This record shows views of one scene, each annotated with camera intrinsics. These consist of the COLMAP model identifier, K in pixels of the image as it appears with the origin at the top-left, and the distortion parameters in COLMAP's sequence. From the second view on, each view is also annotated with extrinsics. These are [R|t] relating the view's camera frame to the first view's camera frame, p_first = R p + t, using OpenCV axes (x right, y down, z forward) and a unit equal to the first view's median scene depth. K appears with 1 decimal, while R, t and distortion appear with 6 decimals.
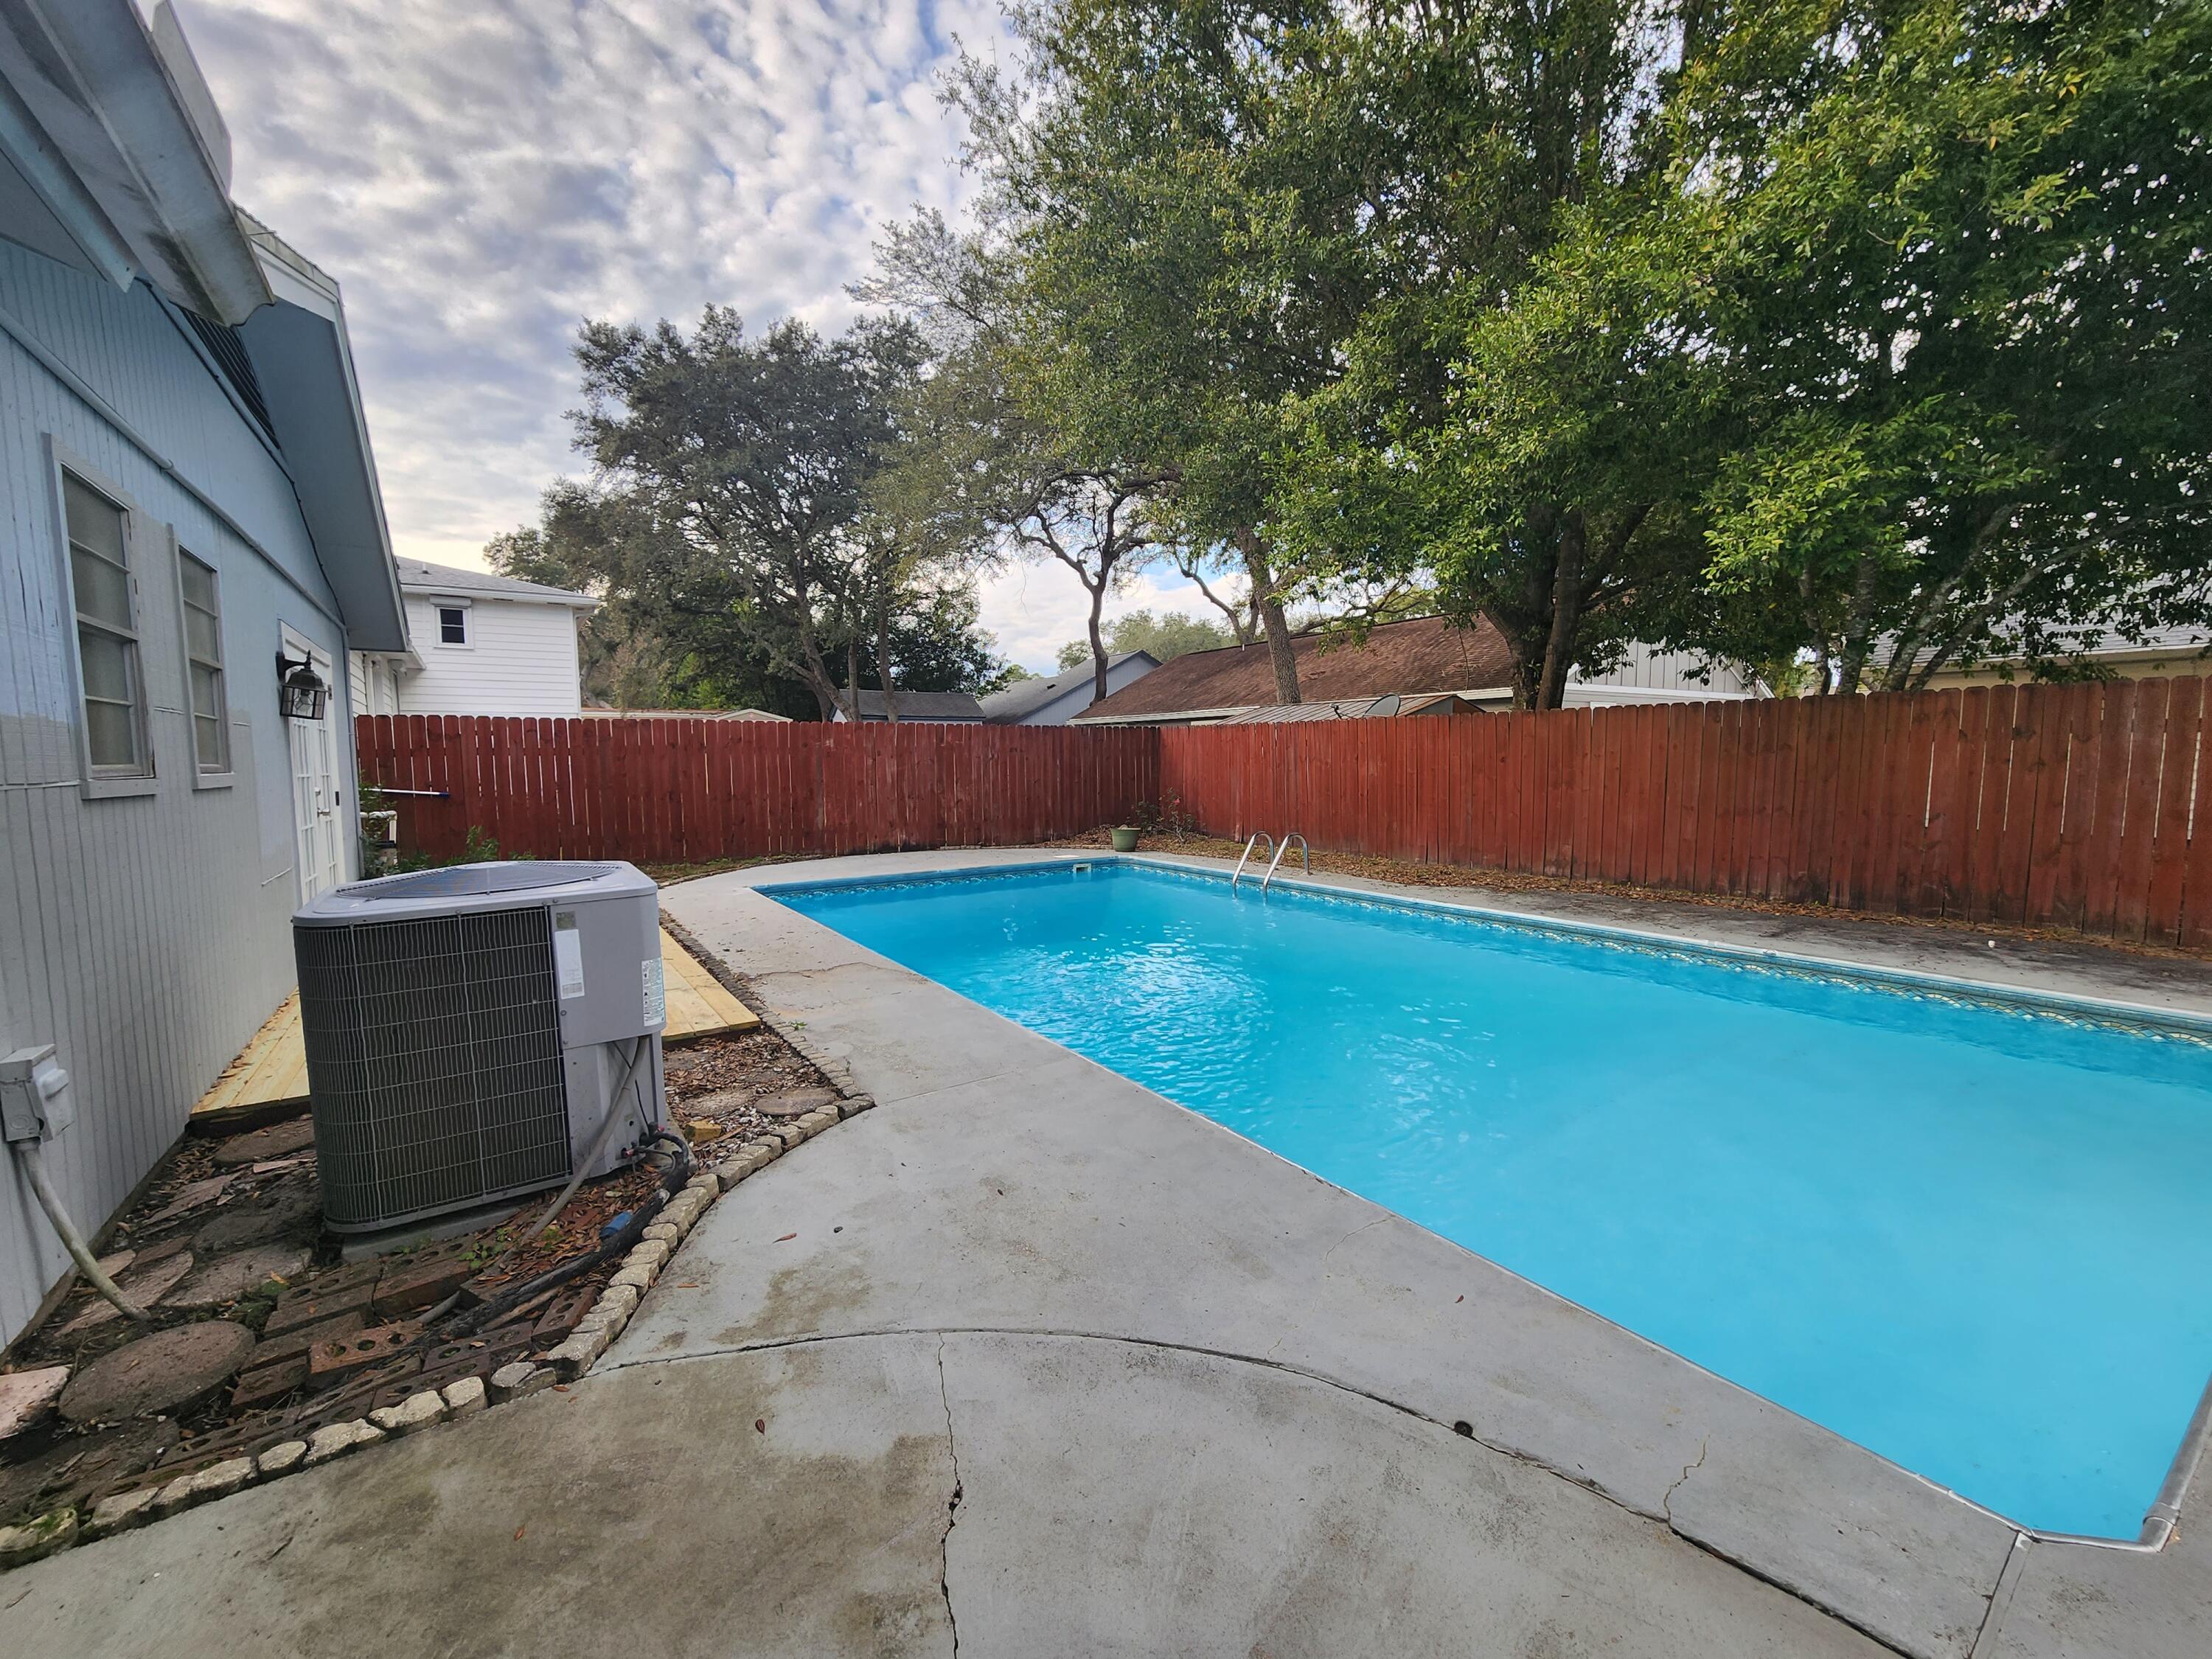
lens RADIAL K [[919.9, 0, 1101.5], [0, 919.9, 832.7], [0, 0, 1]] dist [0.007813, -0.003096]
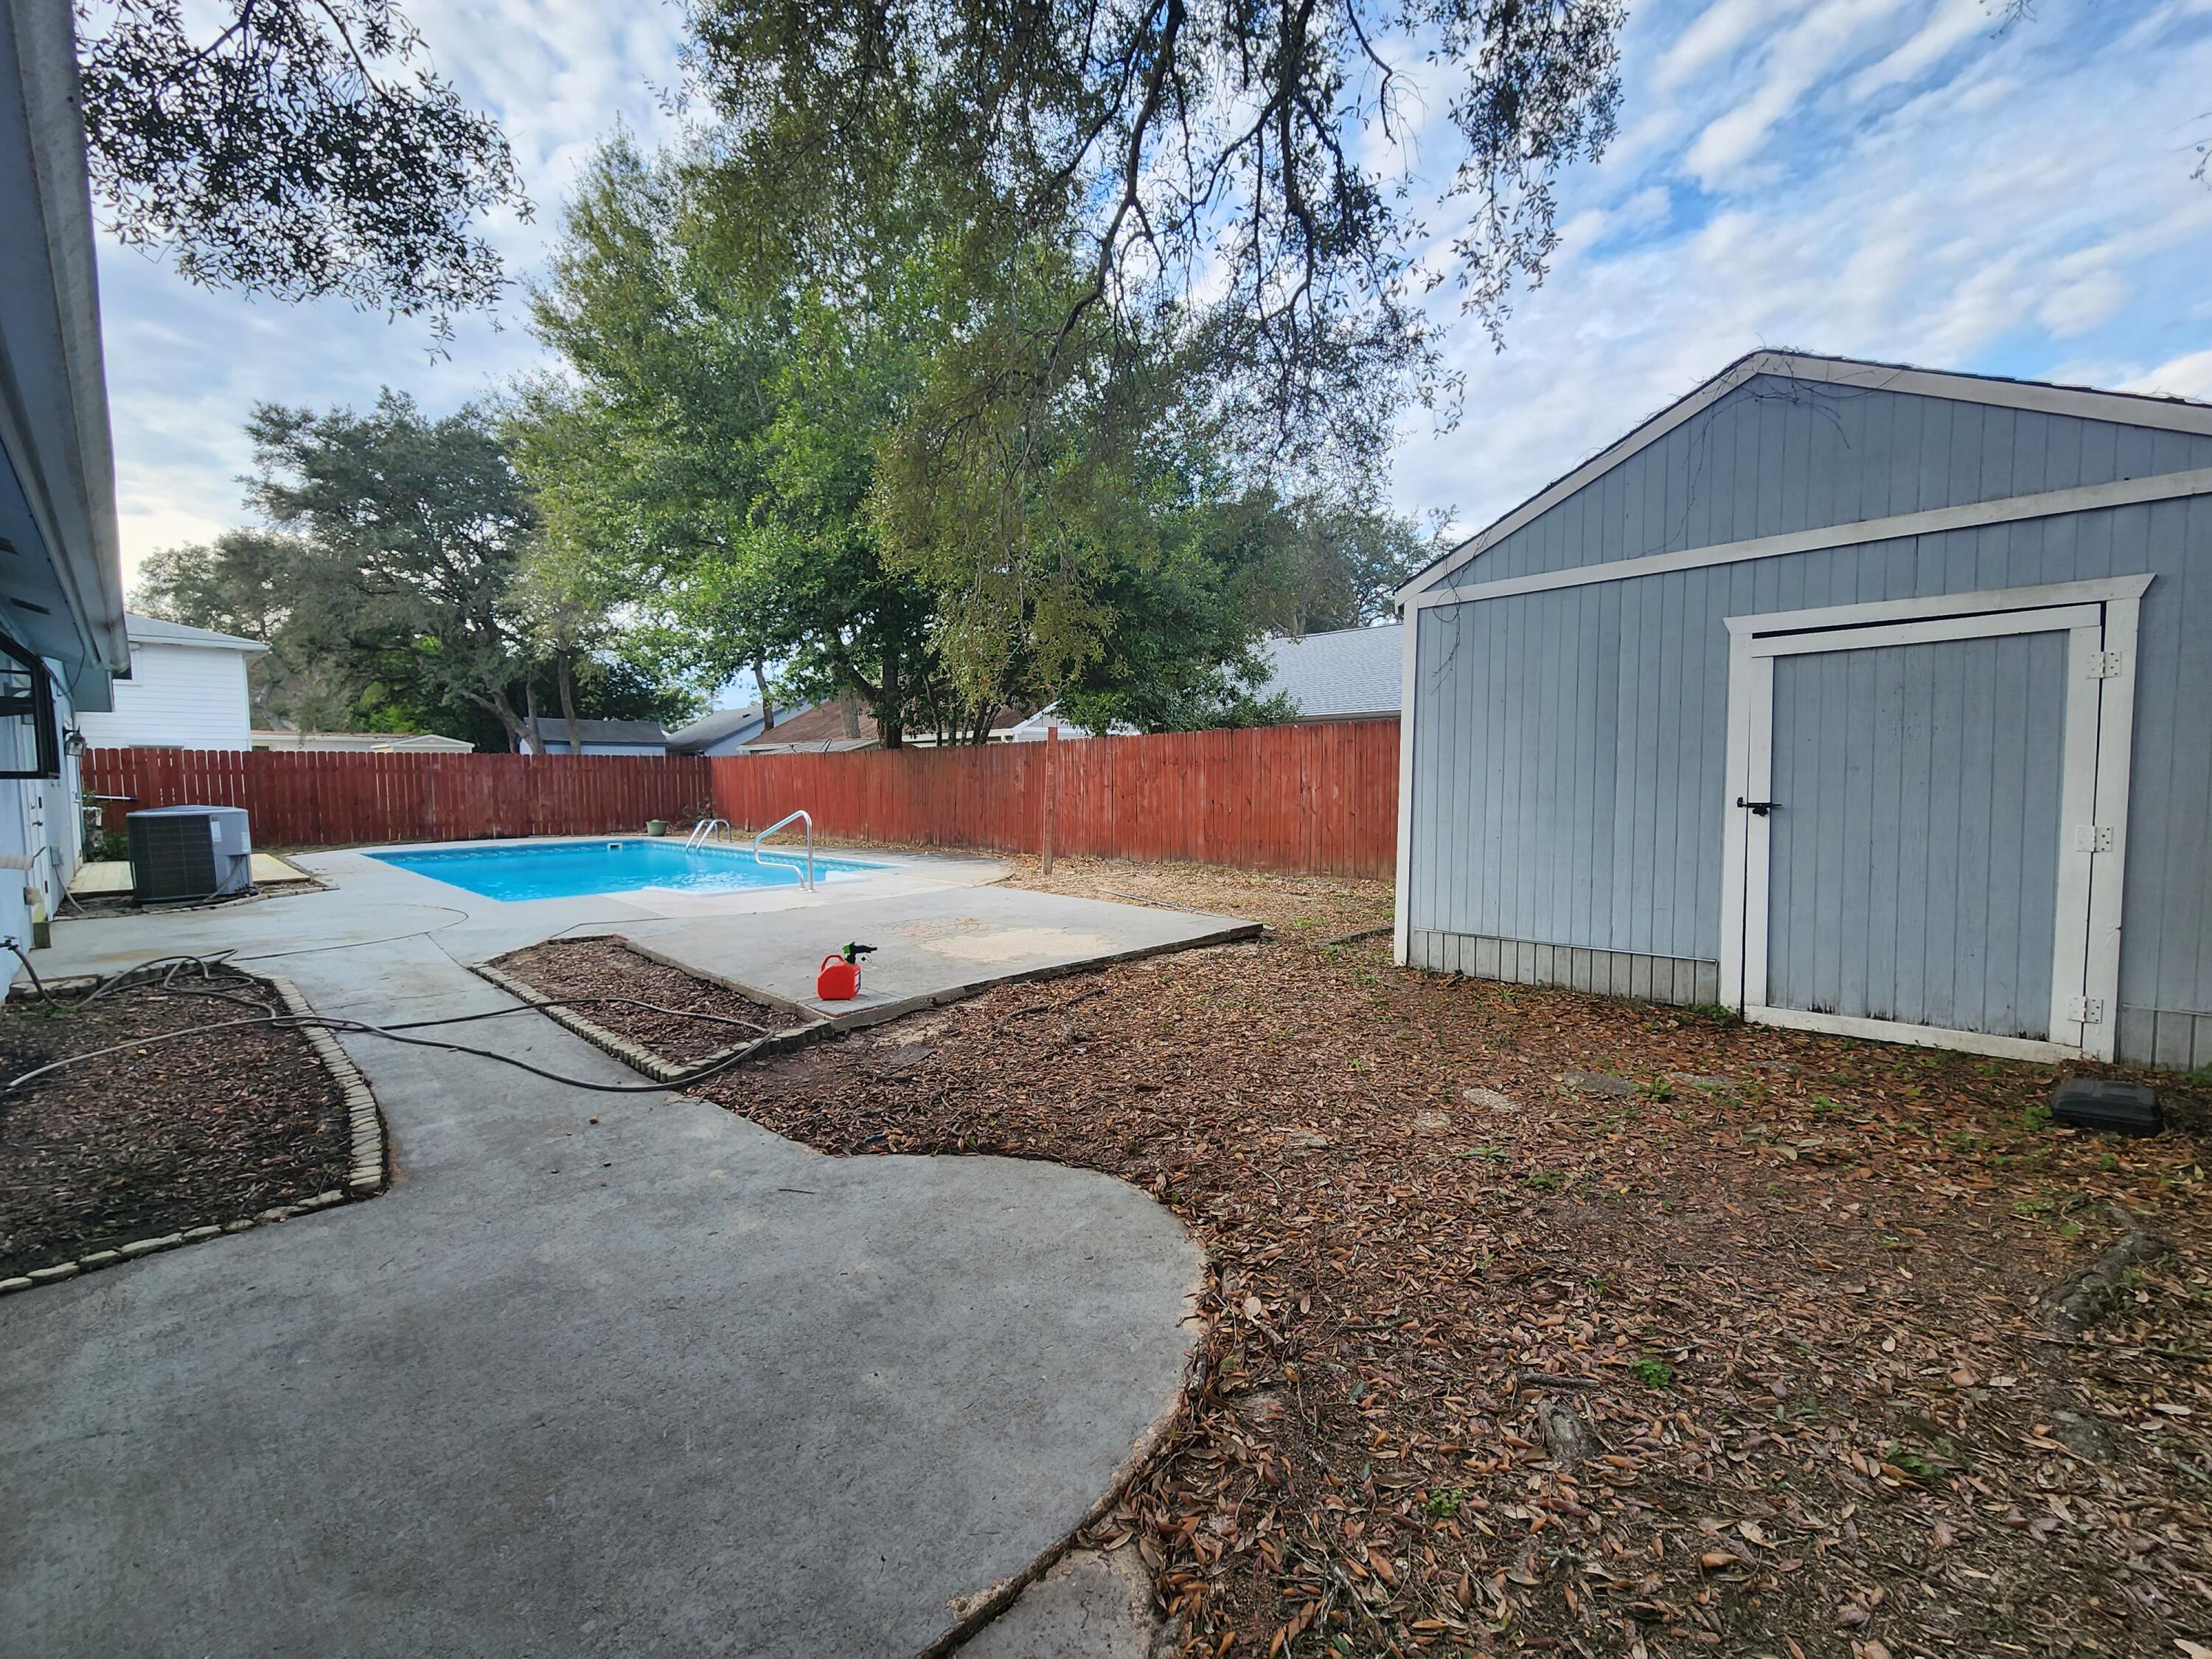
lens RADIAL K [[914.5, 0, 1106.1], [0, 914.5, 834.5], [0, 0, 1]] dist [0.000151, 0.003126]
pose [[0.974349, -0.012543, 0.224693, 0.674721], [0.017251, 0.999671, -0.019003, 0.095403], [-0.224381, 0.022392, 0.974244, -1.099700]]
